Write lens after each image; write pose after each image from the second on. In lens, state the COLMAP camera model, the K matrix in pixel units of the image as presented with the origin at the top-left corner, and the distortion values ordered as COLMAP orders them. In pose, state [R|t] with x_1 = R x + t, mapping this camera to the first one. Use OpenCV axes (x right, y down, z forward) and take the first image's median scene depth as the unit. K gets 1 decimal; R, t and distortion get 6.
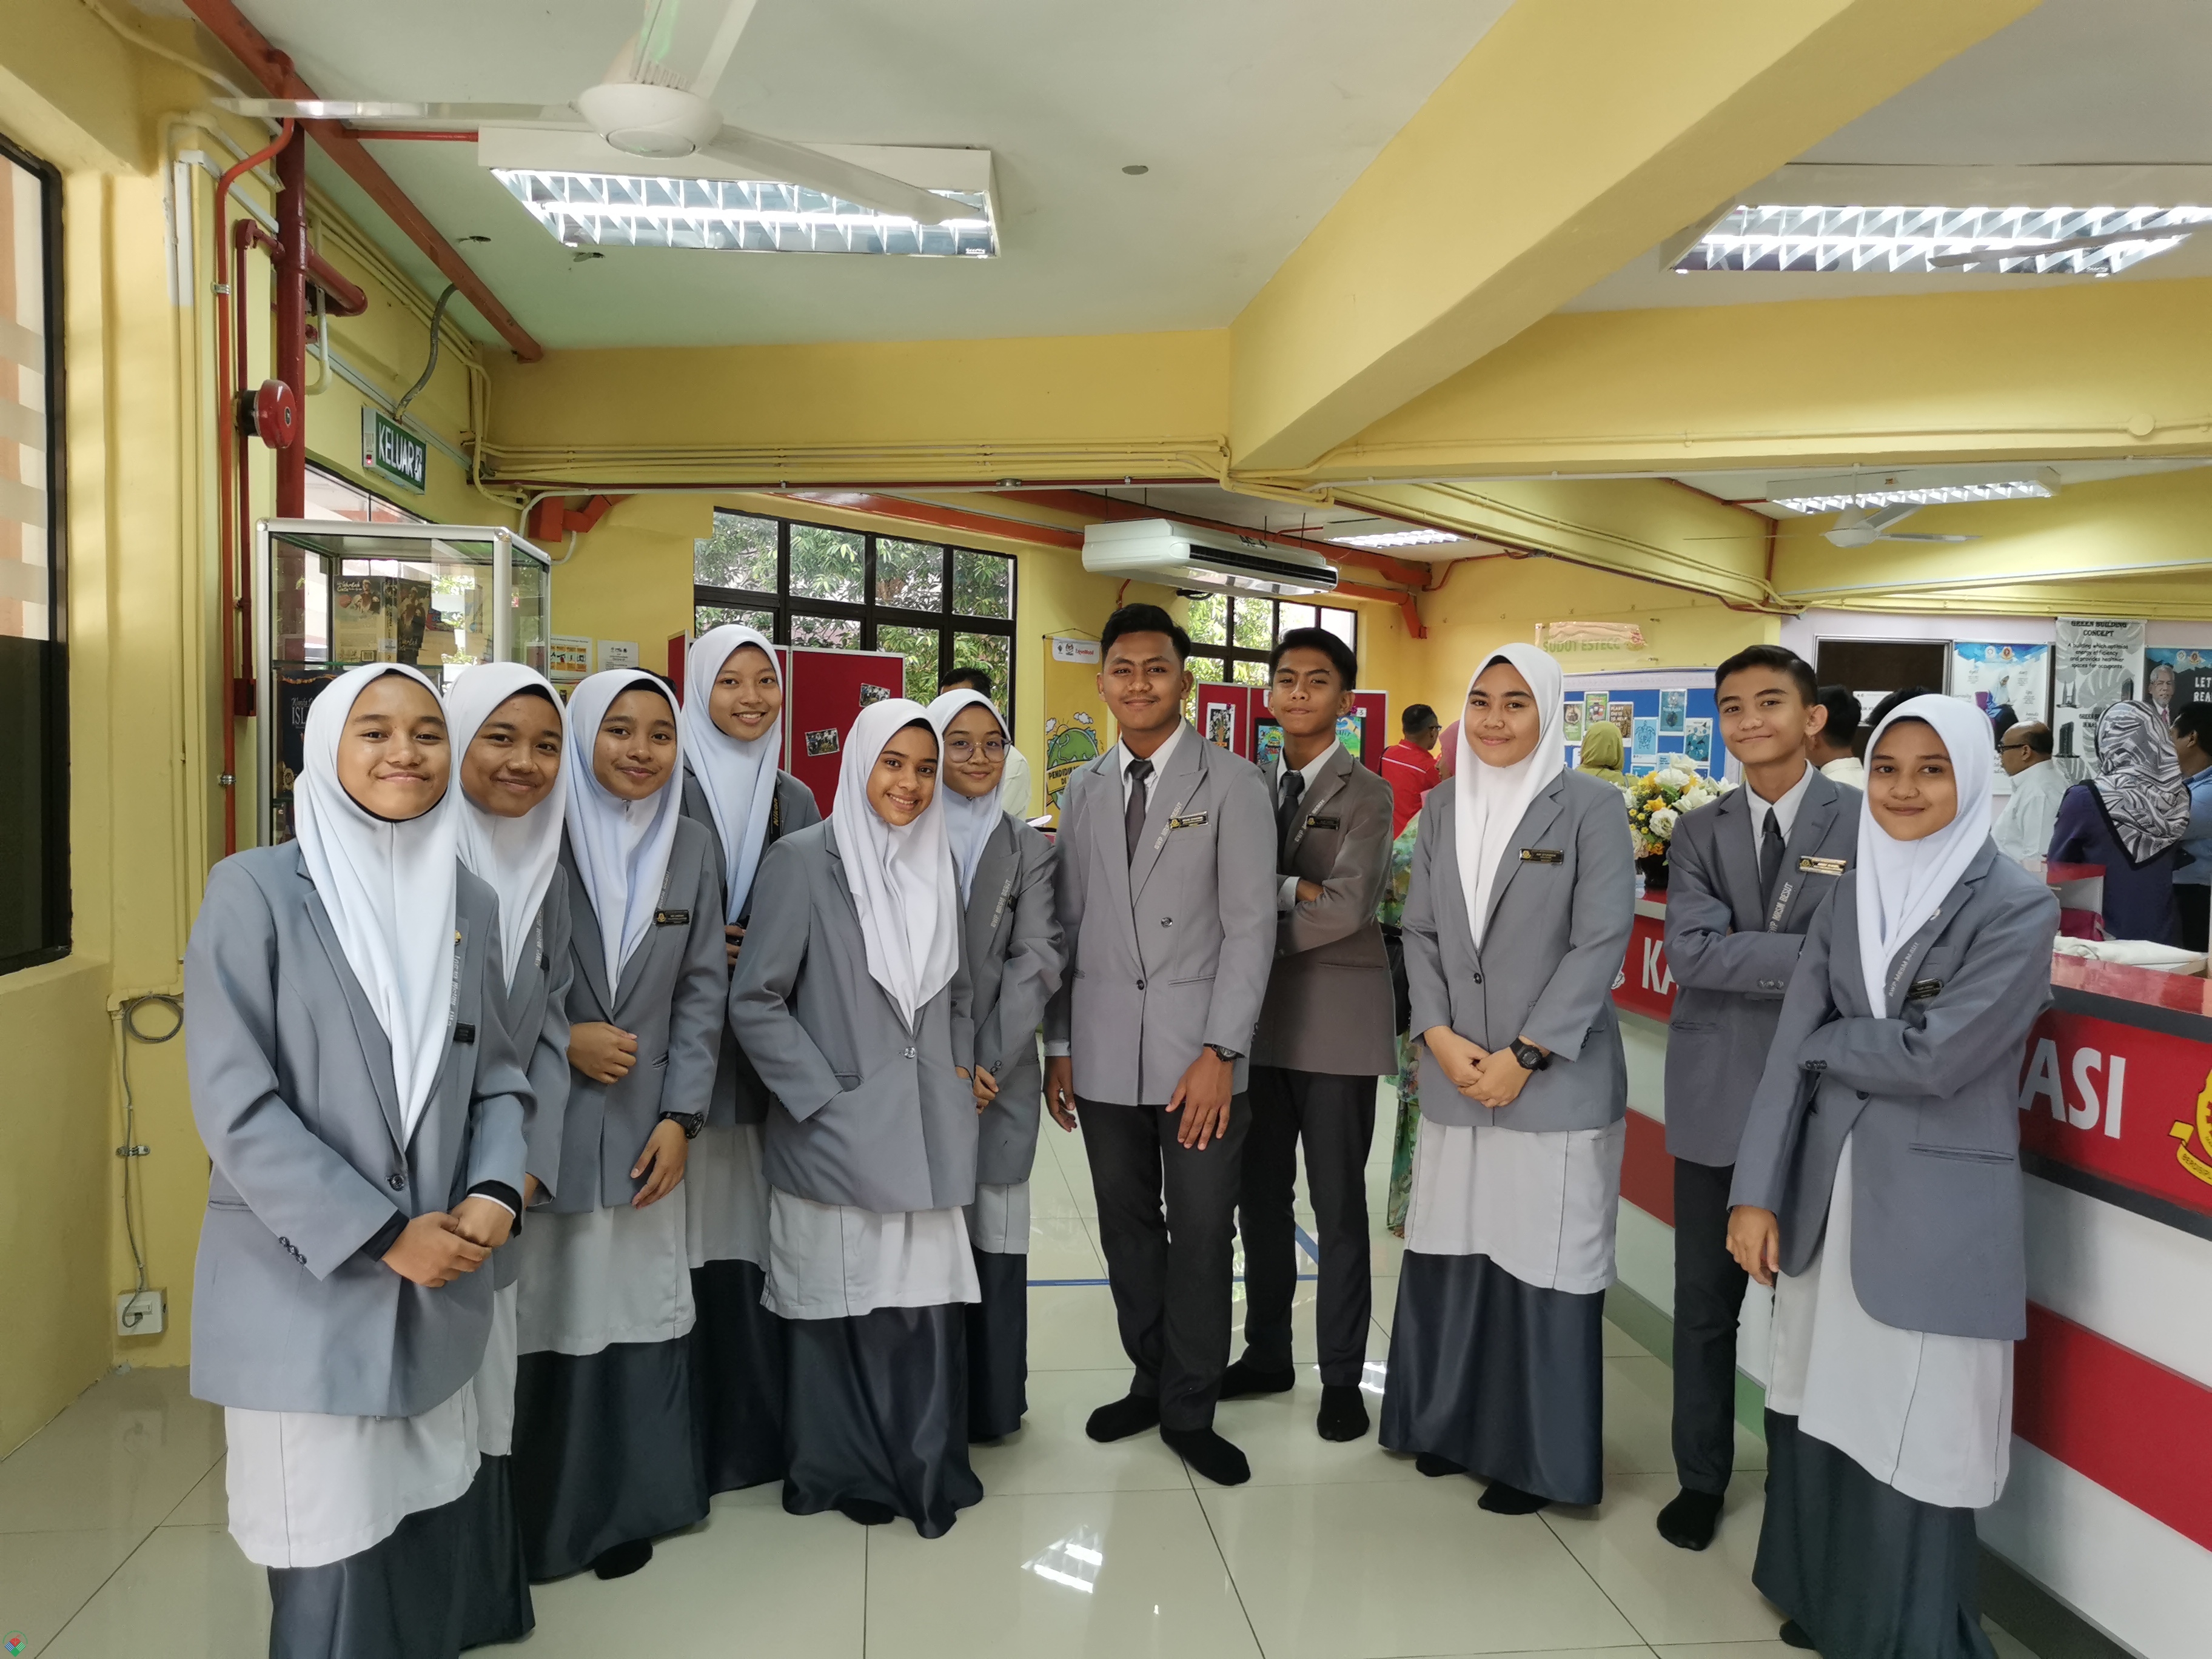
lens RADIAL K [[1710.7, 0, 1113.8], [0, 1710.7, 840.8], [0, 0, 1]] dist [0.035863, -0.009929]
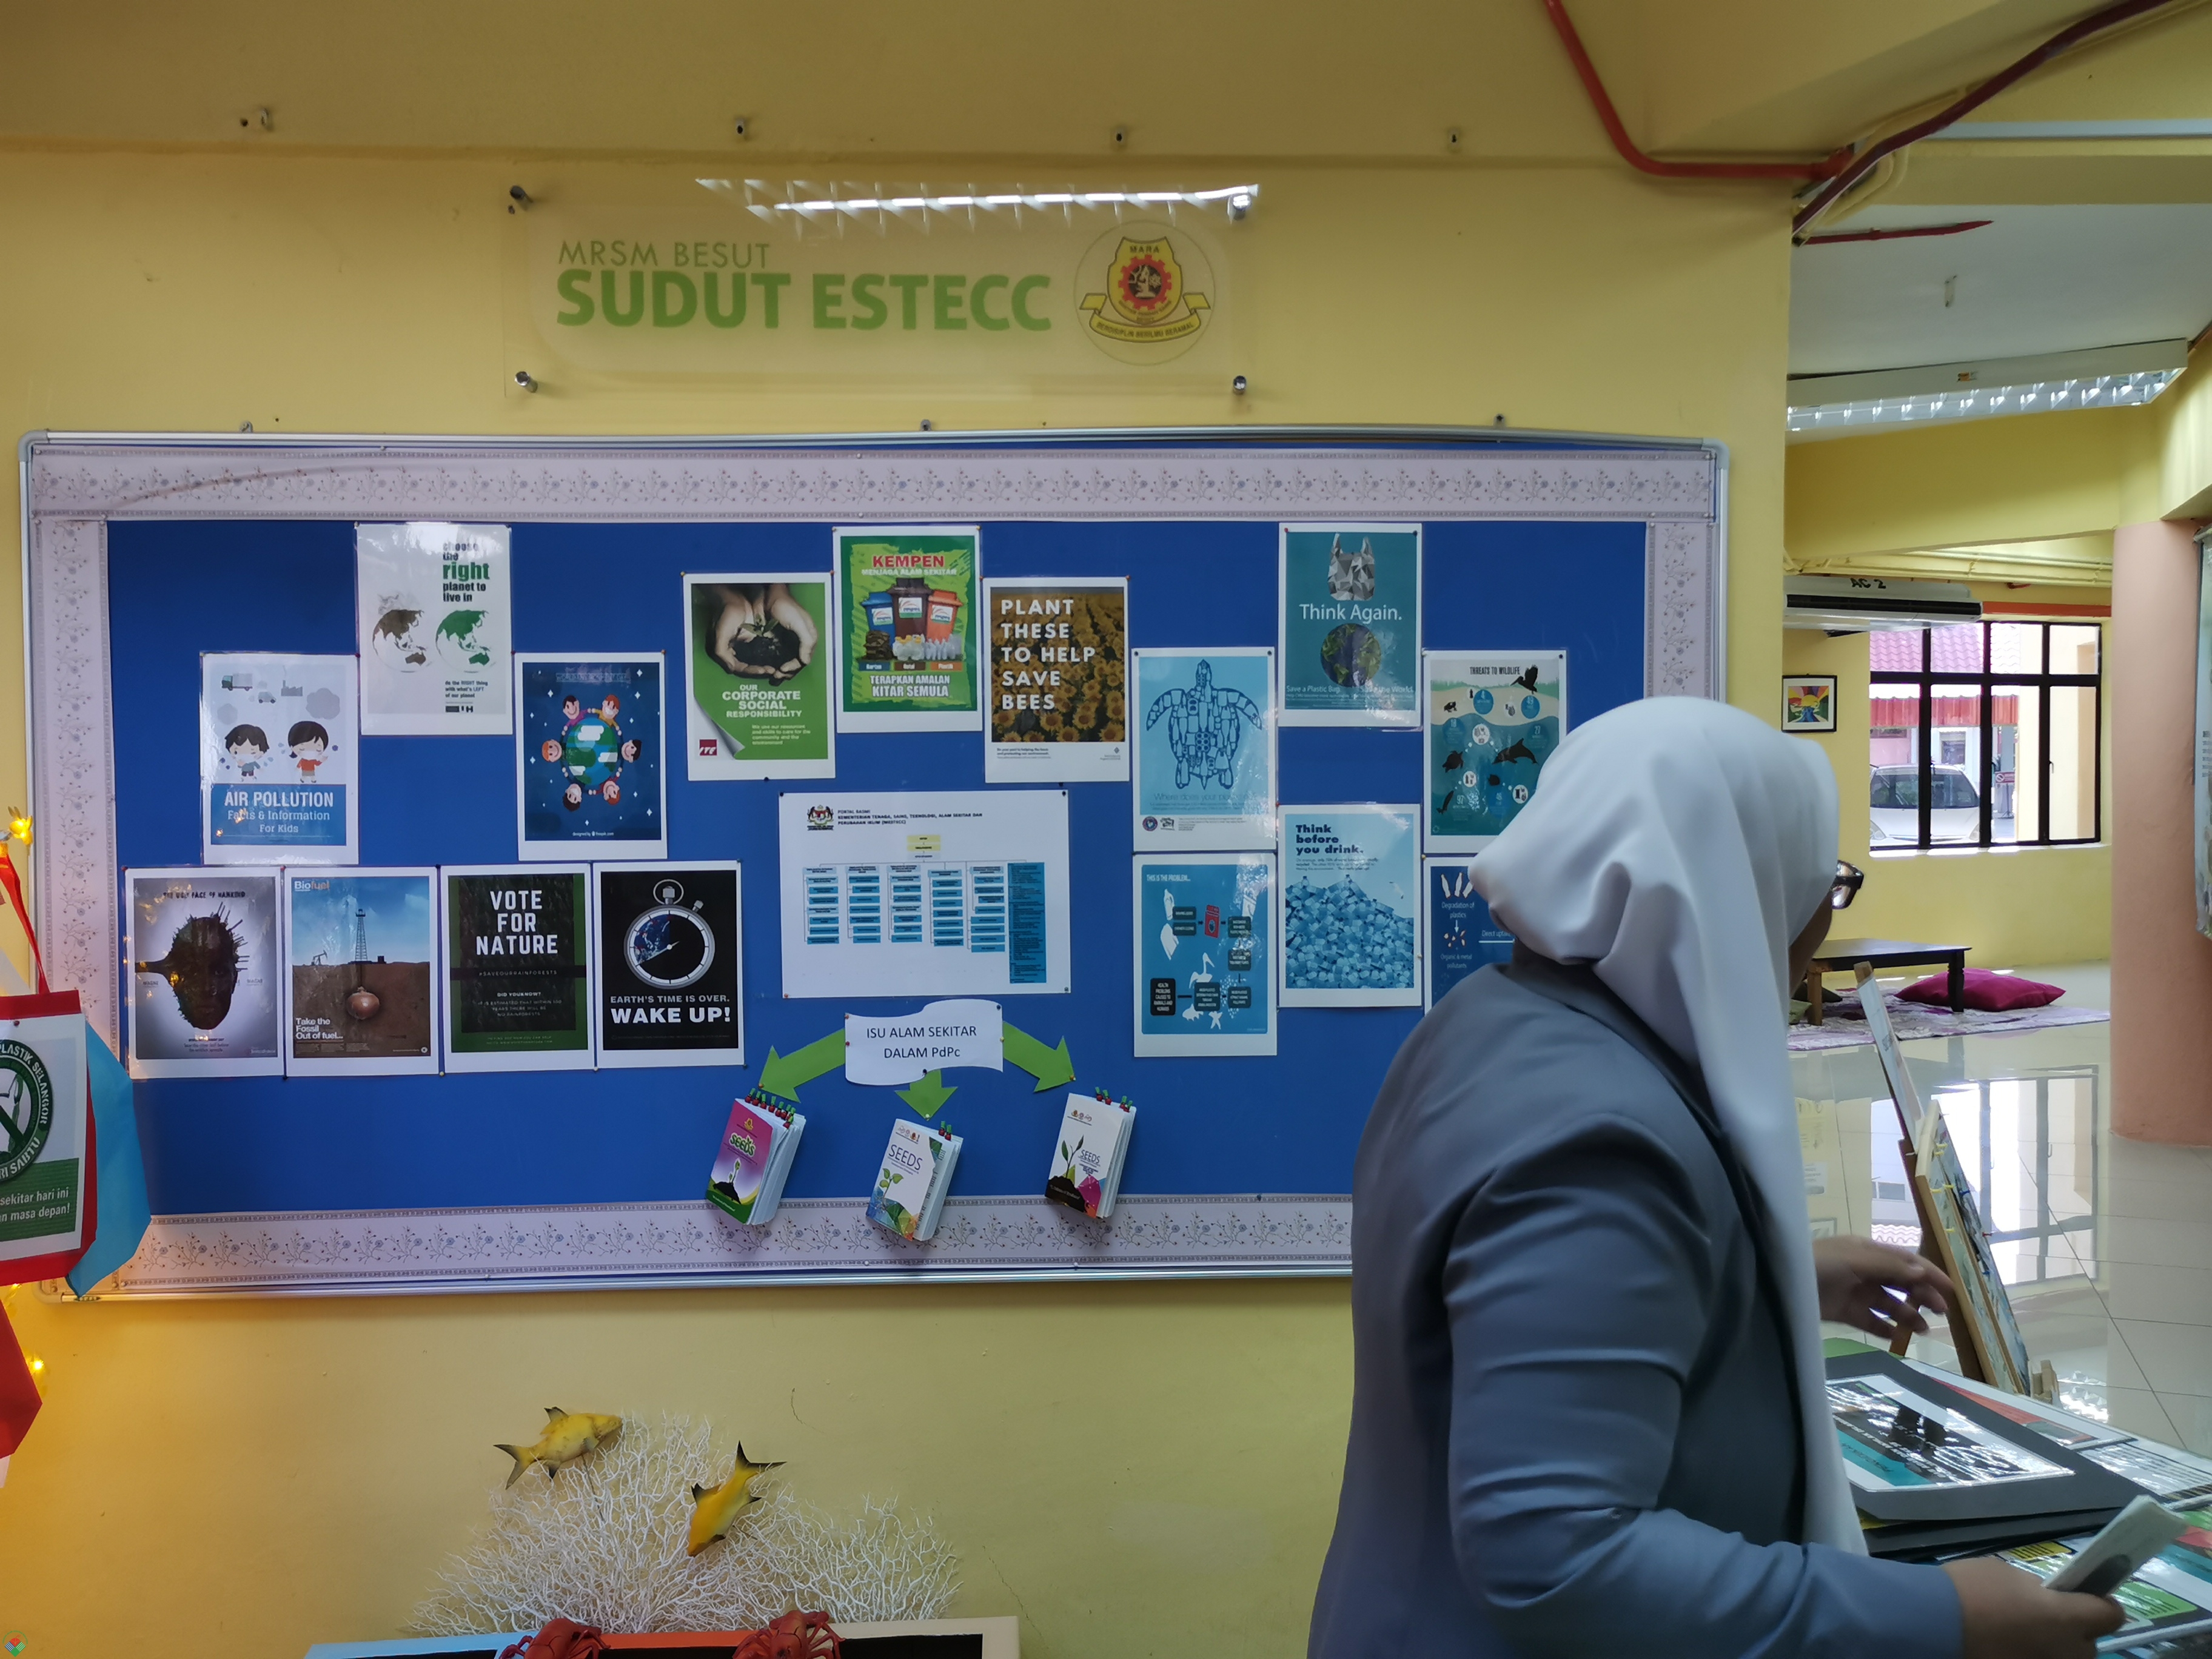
lens RADIAL K [[1885.4, 0, 1100.7], [0, 1885.4, 831.2], [0, 0, 1]] dist [0.048748, -0.042791]
pose [[0.465352, -0.056750, 0.883305, 0.087036], [0.069265, 0.997217, 0.027577, -0.056767], [-0.882411, 0.048349, 0.467988, 0.915144]]
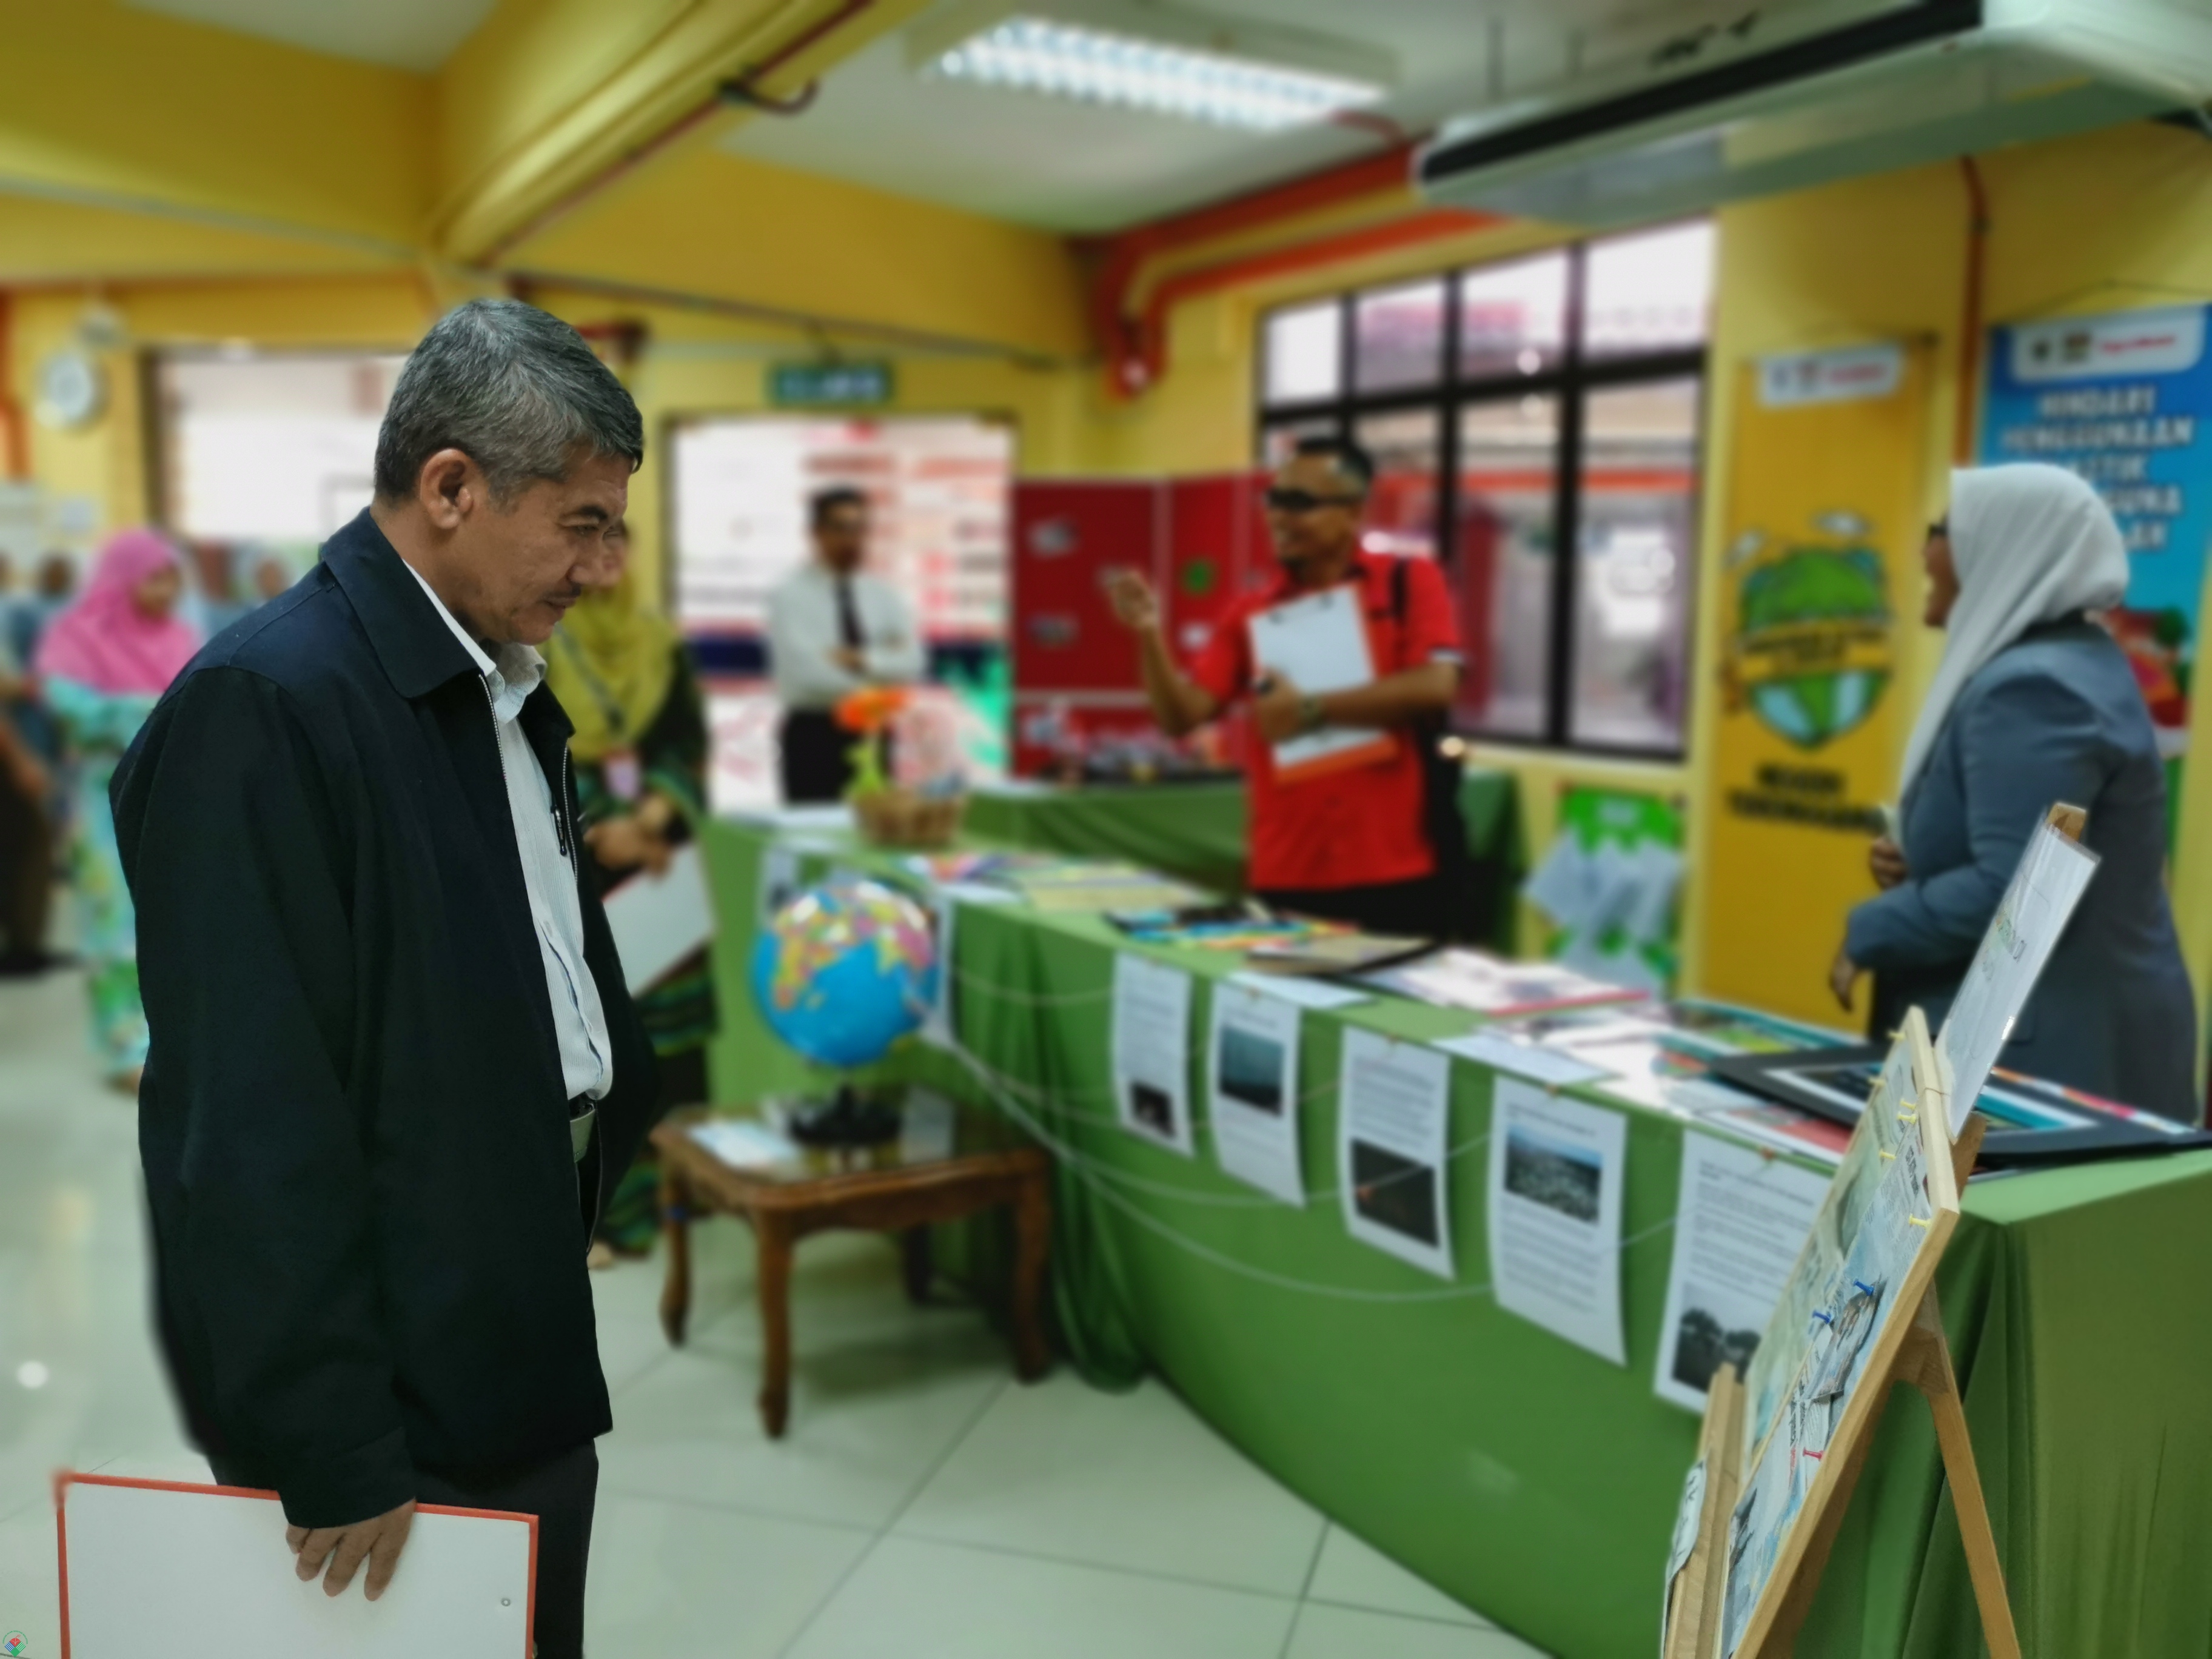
lens RADIAL K [[1885.4, 0, 1098.9], [0, 1885.4, 837.4], [0, 0, 1]] dist [0.048748, -0.042791]
pose [[-0.401156, 0.093056, -0.911271, 0.473435], [-0.070936, 0.988683, 0.132189, -0.038506], [0.913259, 0.117670, -0.390015, 0.929971]]
